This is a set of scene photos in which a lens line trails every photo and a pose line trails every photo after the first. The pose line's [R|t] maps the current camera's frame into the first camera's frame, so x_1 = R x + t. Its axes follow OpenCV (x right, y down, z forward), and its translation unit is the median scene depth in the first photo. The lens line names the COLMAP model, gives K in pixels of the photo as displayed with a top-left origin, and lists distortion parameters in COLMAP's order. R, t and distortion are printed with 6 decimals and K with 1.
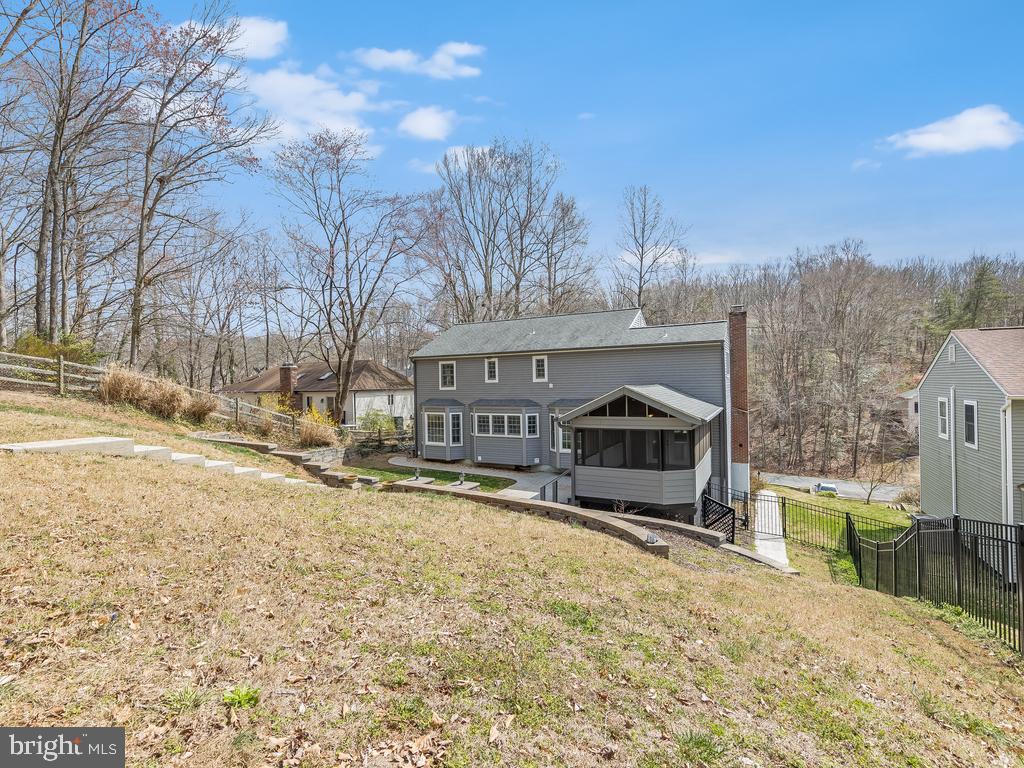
lens RADIAL K [[497.4, 0, 502.1], [0, 497.4, 381.1], [0, 0, 1]] dist [0.000427, 0.000125]
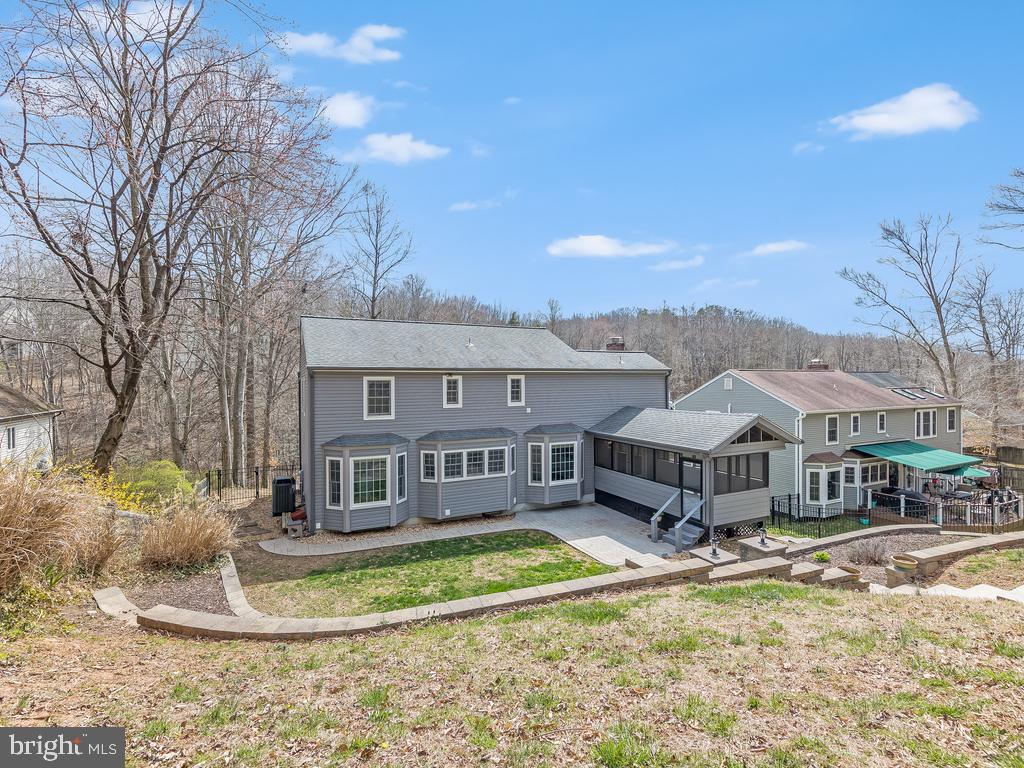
lens RADIAL K [[481.4, 0, 516.3], [0, 481.4, 384.1], [0, 0, 1]] dist [0.012758, -0.000287]
pose [[0.560537, 0.011648, 0.828048, -0.564945], [-0.006983, 0.999932, -0.009339, -0.026483], [-0.828100, -0.000548, 0.560580, 0.510628]]
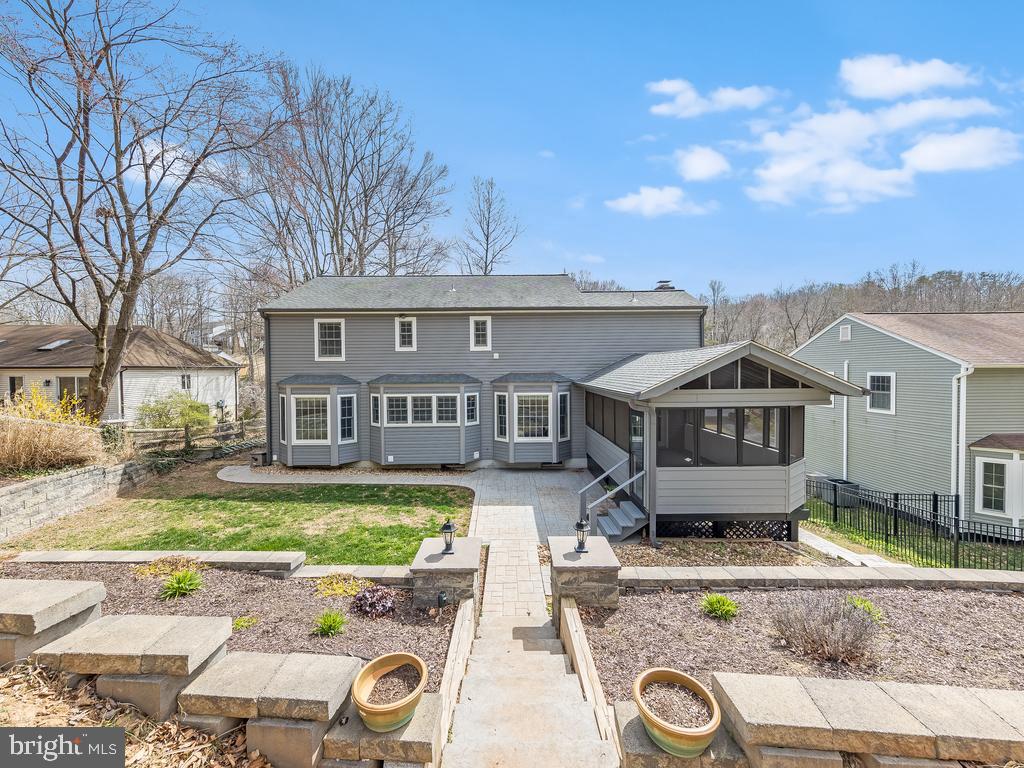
lens RADIAL K [[399.2, 0, 512.1], [0, 399.2, 377.4], [0, 0, 1]] dist [0.010213, -0.000234]
pose [[0.865116, 0.002904, 0.501564, -0.175696], [-0.009477, 0.999899, 0.010557, 0.033007], [-0.501483, -0.013887, 0.865056, 0.423793]]
